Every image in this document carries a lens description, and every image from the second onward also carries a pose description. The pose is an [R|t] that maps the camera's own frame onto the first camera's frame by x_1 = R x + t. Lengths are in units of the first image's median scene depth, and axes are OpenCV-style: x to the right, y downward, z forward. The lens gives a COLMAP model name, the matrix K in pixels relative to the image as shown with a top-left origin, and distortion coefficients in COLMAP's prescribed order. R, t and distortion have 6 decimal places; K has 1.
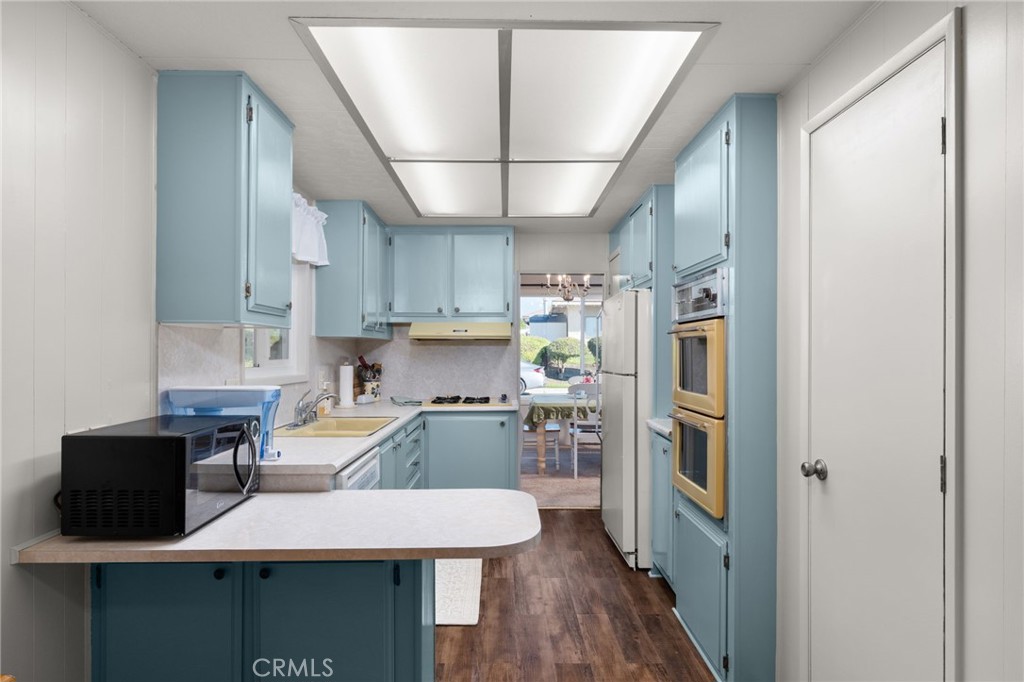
lens RADIAL K [[580.7, 0, 512.0], [0, 580.7, 341.0], [0, 0, 1]] dist [0.001262, 0.000506]
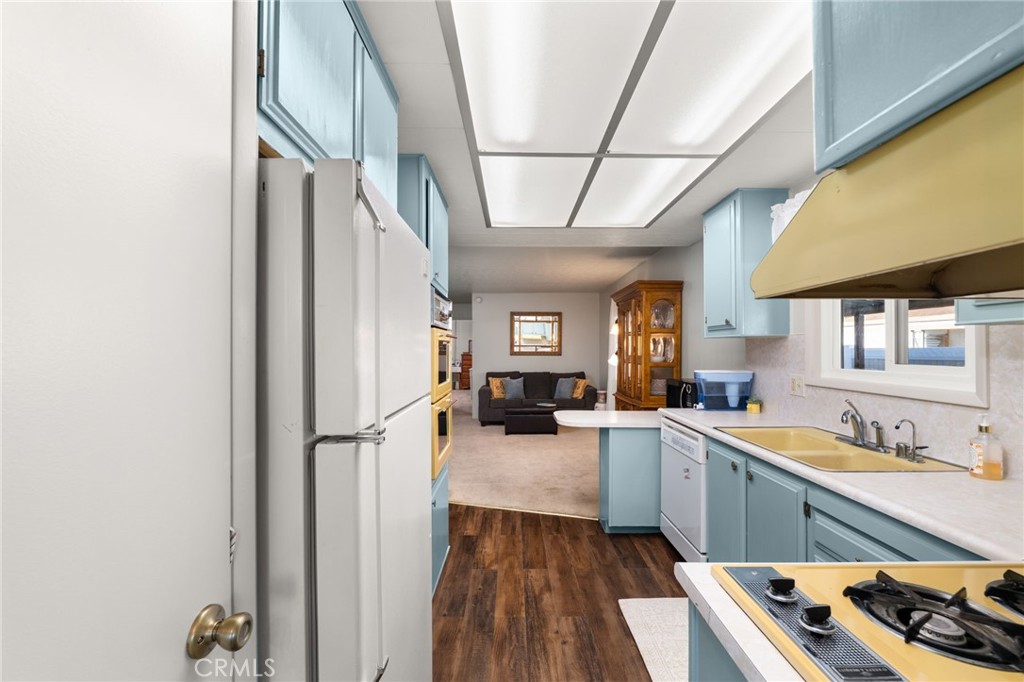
lens RADIAL K [[414.2, 0, 512.0], [0, 414.2, 341.0], [0, 0, 1]] dist [-0.011537, 0.000172]
pose [[-0.999826, -0.001733, 0.018550, 0.112881], [-0.002395, 0.999358, -0.035743, 0.021677], [-0.018476, -0.035781, -0.999189, 1.598792]]
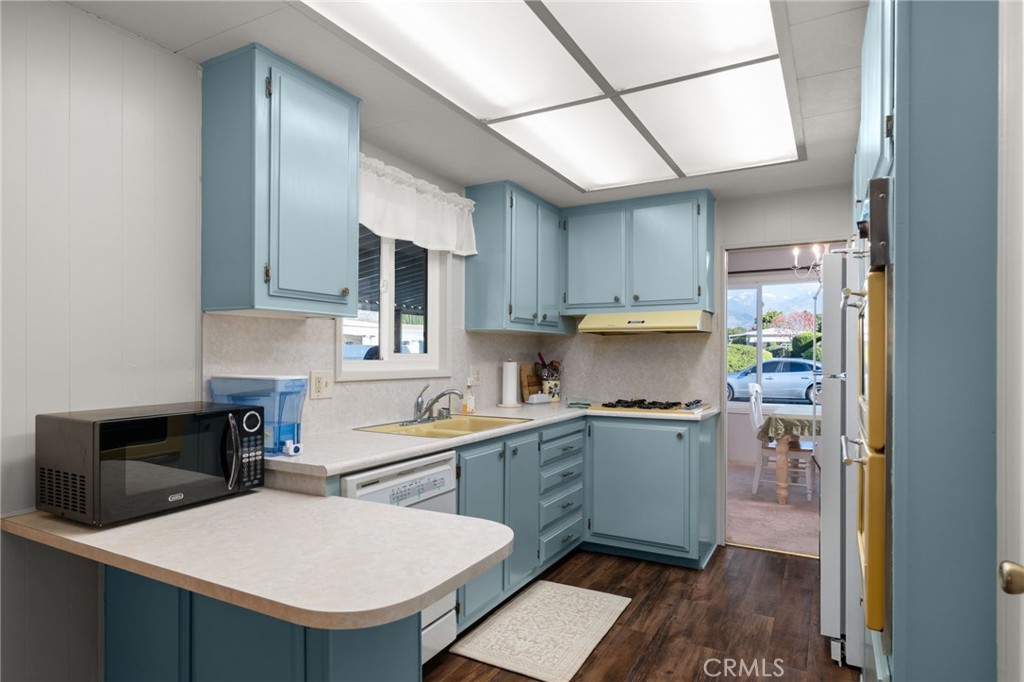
lens RADIAL K [[578.2, 0, 513.9], [0, 578.2, 349.8], [0, 0, 1]] dist [-0.000983, 0.000140]
pose [[0.866320, -0.004361, -0.499470, 0.244155], [0.008086, 0.999953, 0.005294, 0.023350], [0.499424, -0.008625, 0.866315, 0.257681]]
